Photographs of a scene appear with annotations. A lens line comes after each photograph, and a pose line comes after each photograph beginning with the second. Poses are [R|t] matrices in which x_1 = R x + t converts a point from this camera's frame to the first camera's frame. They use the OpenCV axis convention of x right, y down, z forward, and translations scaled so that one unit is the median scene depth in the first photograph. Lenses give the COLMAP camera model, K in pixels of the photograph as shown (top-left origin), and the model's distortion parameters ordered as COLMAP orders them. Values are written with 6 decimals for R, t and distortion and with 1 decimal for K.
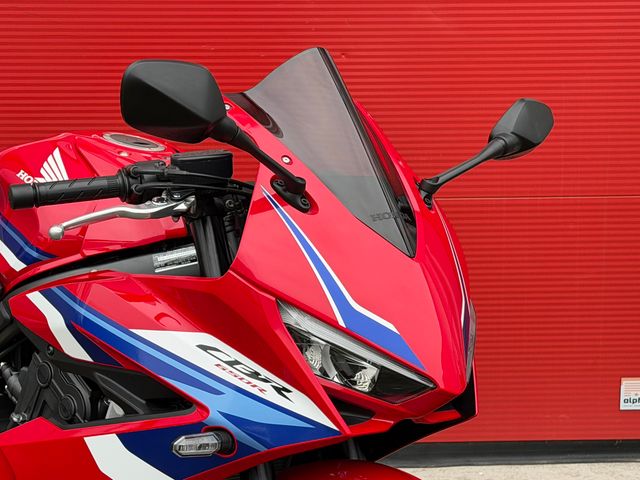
lens RADIAL K [[1474.5, 0, 320.0], [0, 1474.5, 248.8], [0, 0, 1]] dist [0.133417, 0.110465]
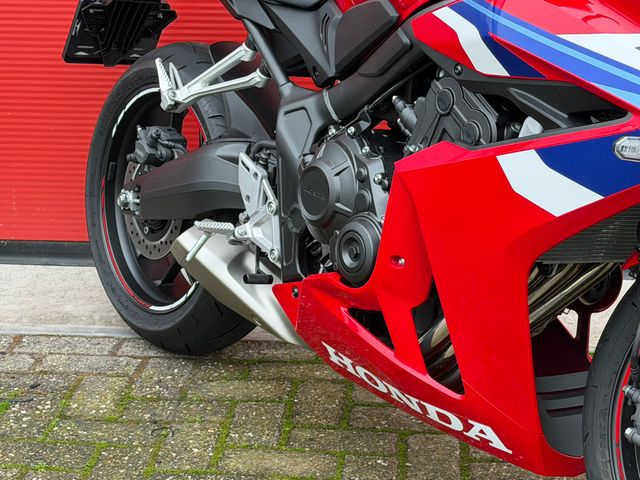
lens RADIAL K [[1474.5, 0, 320.0], [0, 1474.5, 248.8], [0, 0, 1]] dist [0.133417, 0.110465]
pose [[0.986584, 0.041392, -0.157921, -0.121125], [-0.031247, 0.997317, 0.066196, 0.129695], [0.160237, -0.060373, 0.985230, 0.047916]]
